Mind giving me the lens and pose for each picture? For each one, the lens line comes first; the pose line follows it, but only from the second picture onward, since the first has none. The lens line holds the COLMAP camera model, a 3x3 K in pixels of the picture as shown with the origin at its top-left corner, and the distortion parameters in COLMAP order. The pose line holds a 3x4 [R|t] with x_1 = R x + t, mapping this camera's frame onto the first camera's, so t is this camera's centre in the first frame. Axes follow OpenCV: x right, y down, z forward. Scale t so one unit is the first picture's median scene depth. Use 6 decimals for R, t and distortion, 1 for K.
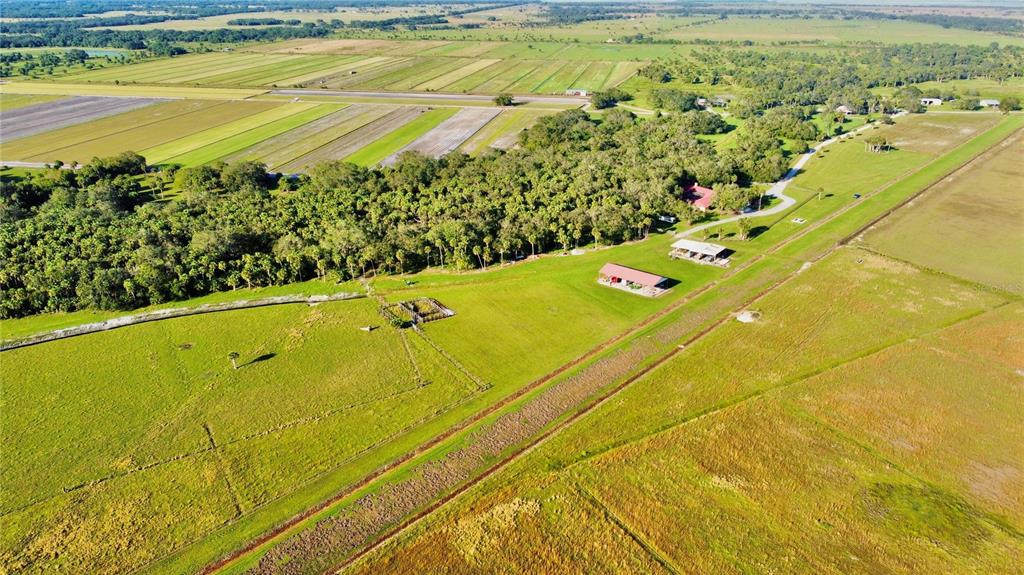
lens RADIAL K [[787.8, 0, 512.0], [0, 787.8, 287.5], [0, 0, 1]] dist [-0.004249, -0.000175]
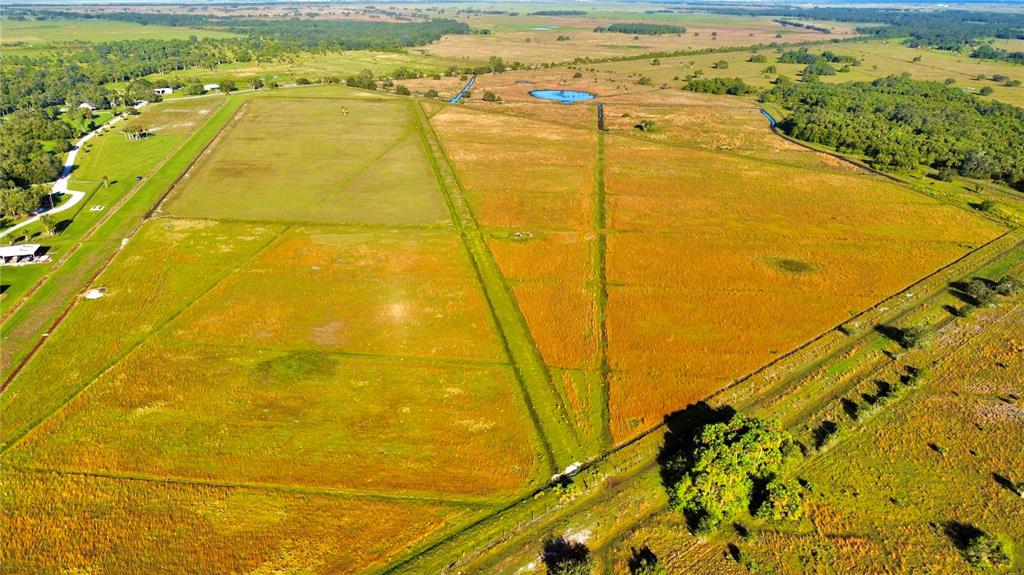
lens RADIAL K [[787.8, 0, 512.0], [0, 787.8, 287.5], [0, 0, 1]] dist [-0.004249, -0.000175]
pose [[0.613020, -0.280414, 0.738630, -0.087210], [0.279303, 0.951444, 0.129402, 0.029077], [-0.739051, 0.126976, 0.661574, -0.084678]]
